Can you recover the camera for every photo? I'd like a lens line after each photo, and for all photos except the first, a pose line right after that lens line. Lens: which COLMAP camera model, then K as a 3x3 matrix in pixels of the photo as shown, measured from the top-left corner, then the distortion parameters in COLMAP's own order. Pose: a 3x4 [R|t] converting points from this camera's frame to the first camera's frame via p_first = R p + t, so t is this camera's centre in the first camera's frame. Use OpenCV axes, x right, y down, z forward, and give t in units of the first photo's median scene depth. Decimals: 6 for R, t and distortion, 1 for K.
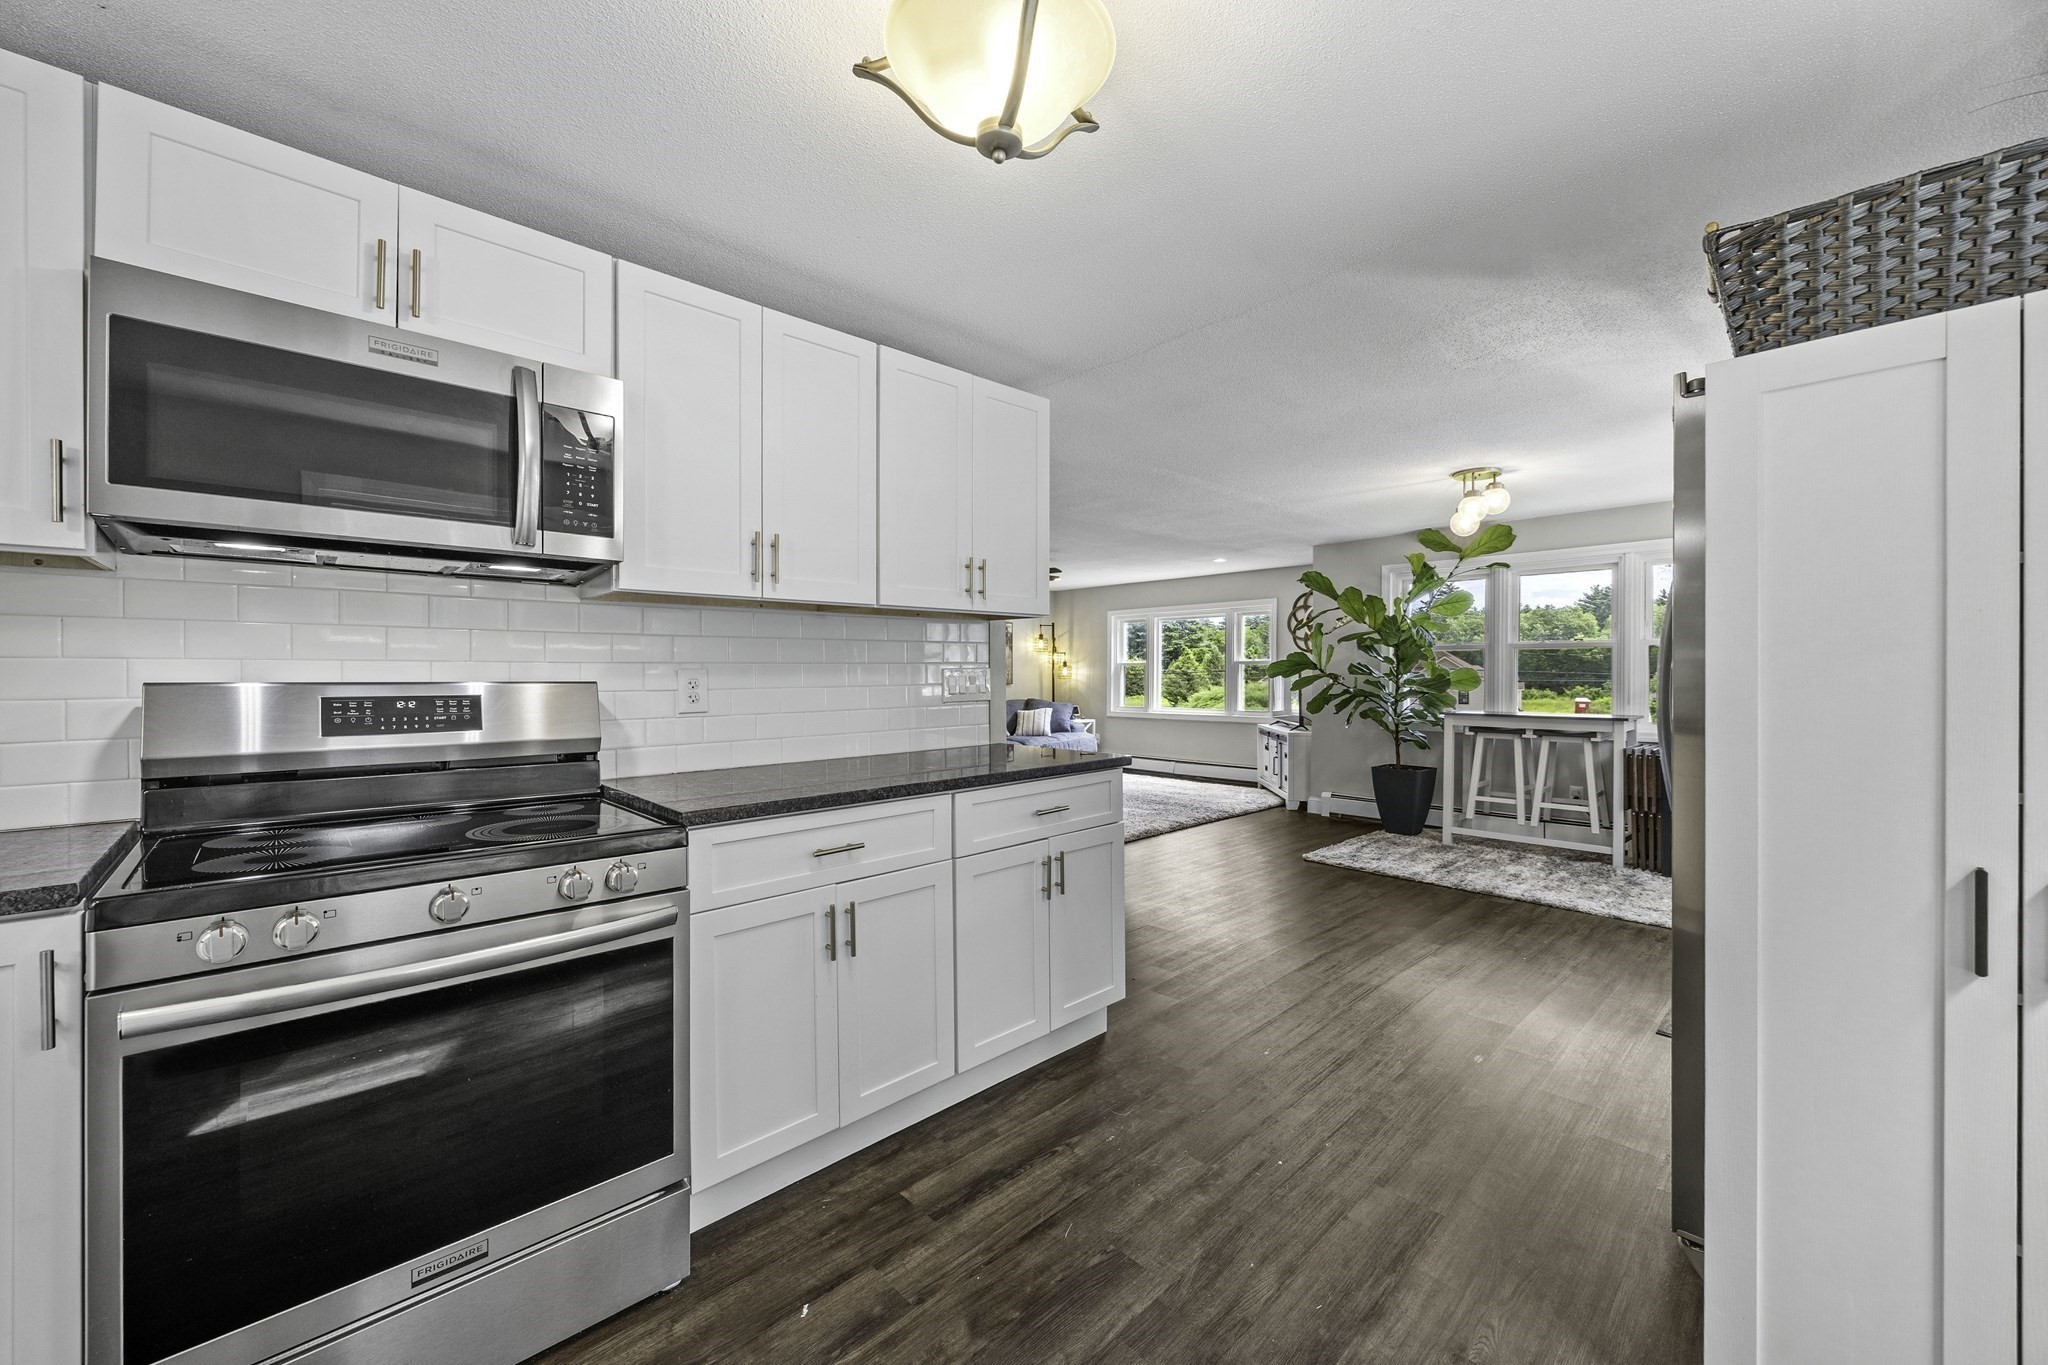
lens RADIAL K [[793.6, 0, 1026.0], [0, 793.6, 675.1], [0, 0, 1]] dist [0.009848, -0.000040]
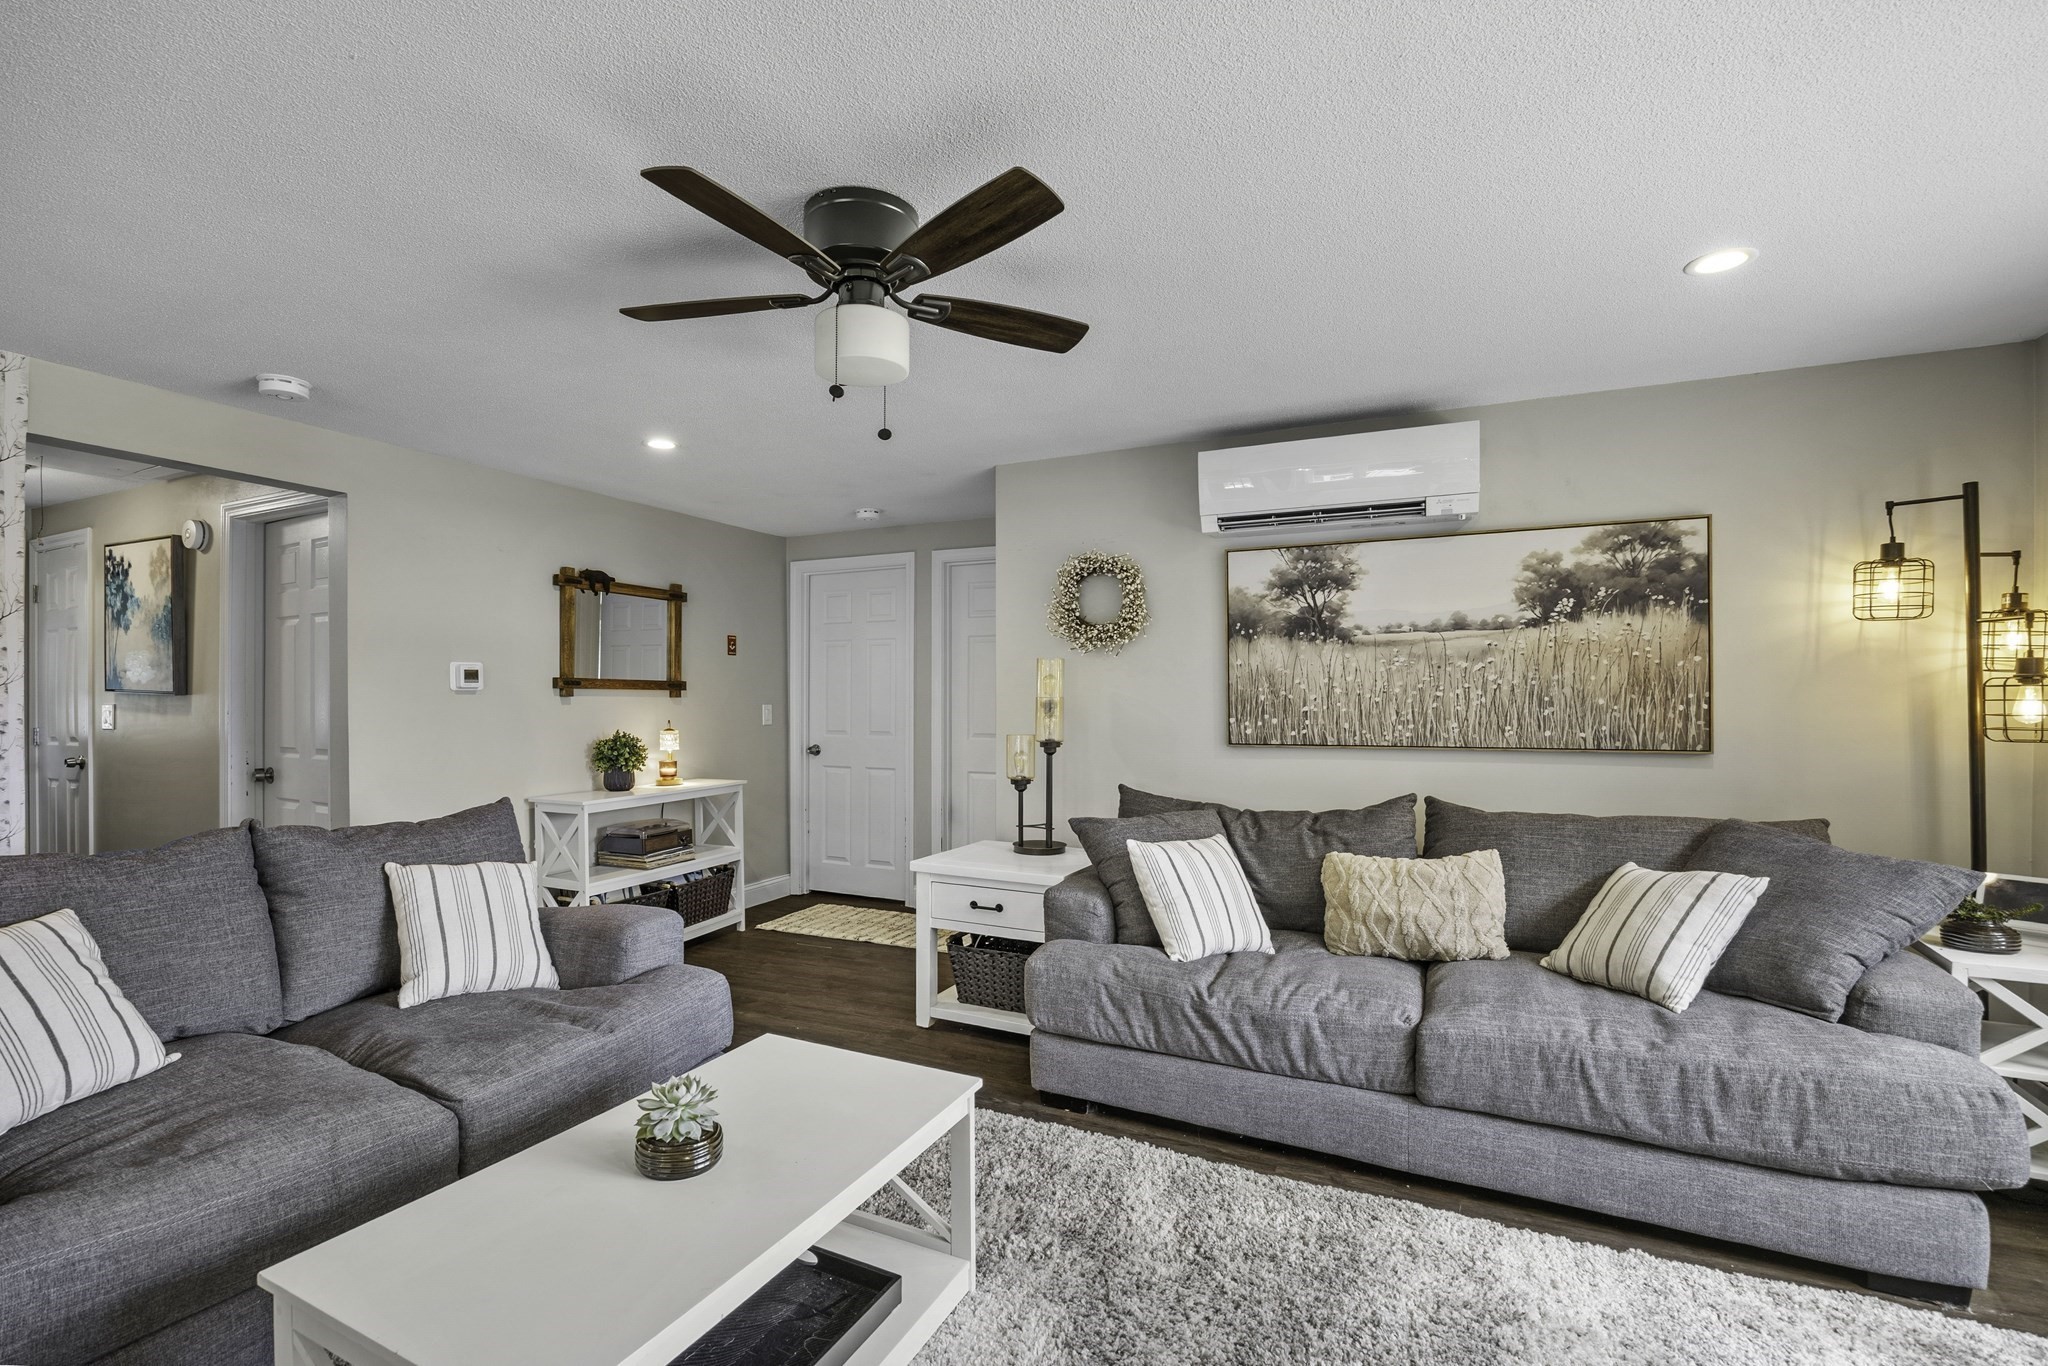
lens RADIAL K [[898.9, 0, 1024.0], [0, 898.9, 683.0], [0, 0, 1]] dist [-0.013216, 0.000033]
pose [[0.342346, -0.017284, -0.939415, 0.964855], [-0.004334, 0.999791, -0.019975, -0.026450], [0.939564, 0.010910, 0.342199, 3.730507]]
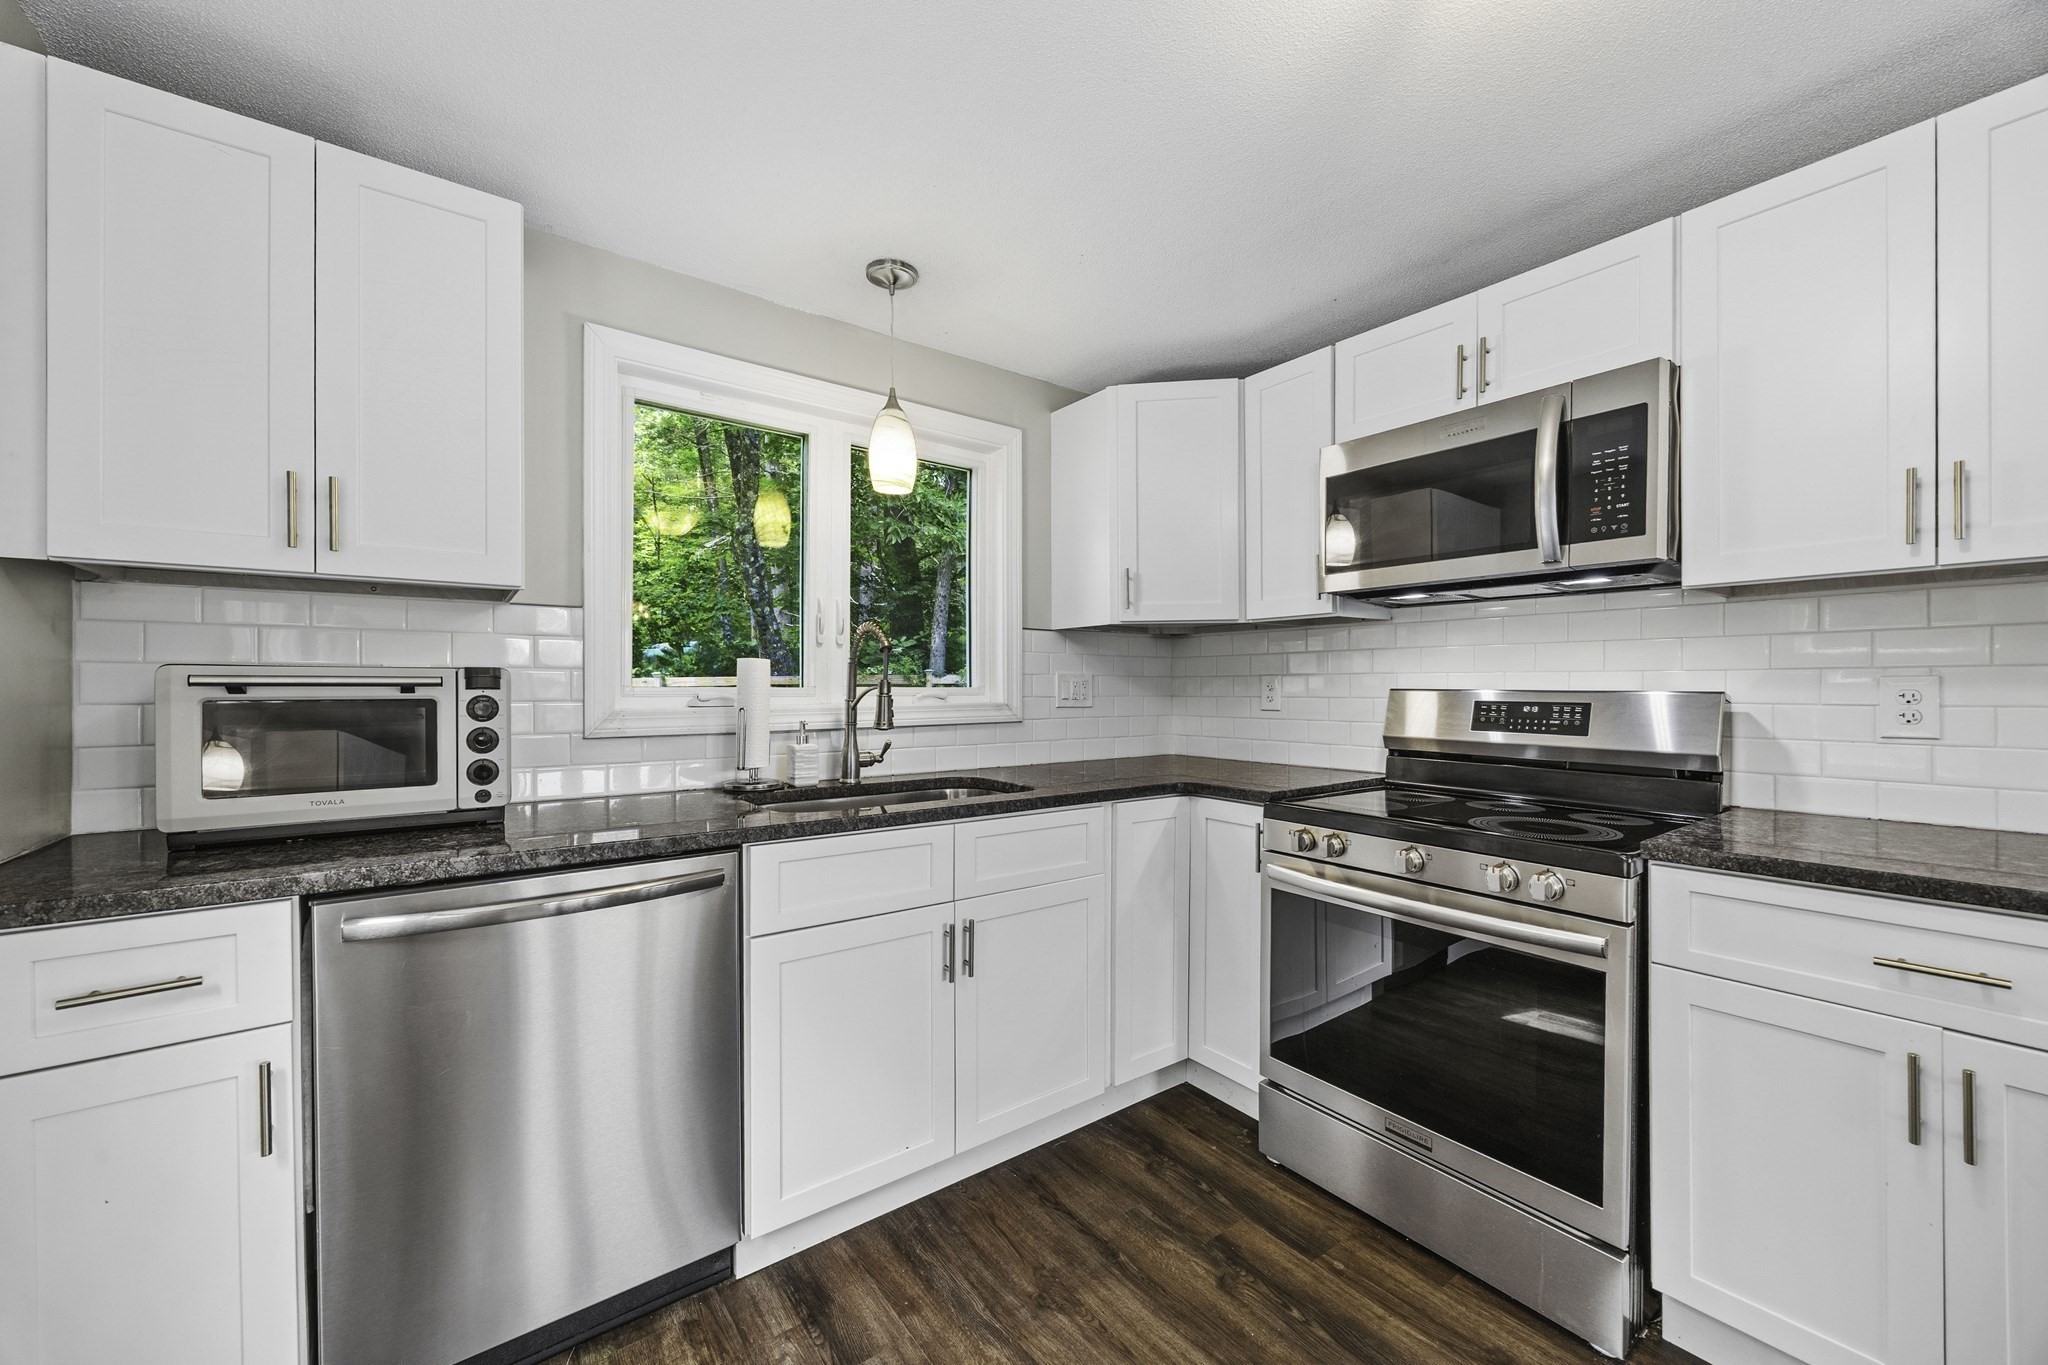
lens RADIAL K [[787.8, 0, 1033.8], [0, 787.8, 688.4], [0, 0, 1]] dist [-0.001444, -0.000148]
pose [[-0.119794, 0.005410, -0.992784, 0.465823], [-0.002373, 0.999981, 0.005736, 0.001477], [0.992796, 0.003043, -0.119778, 0.408061]]
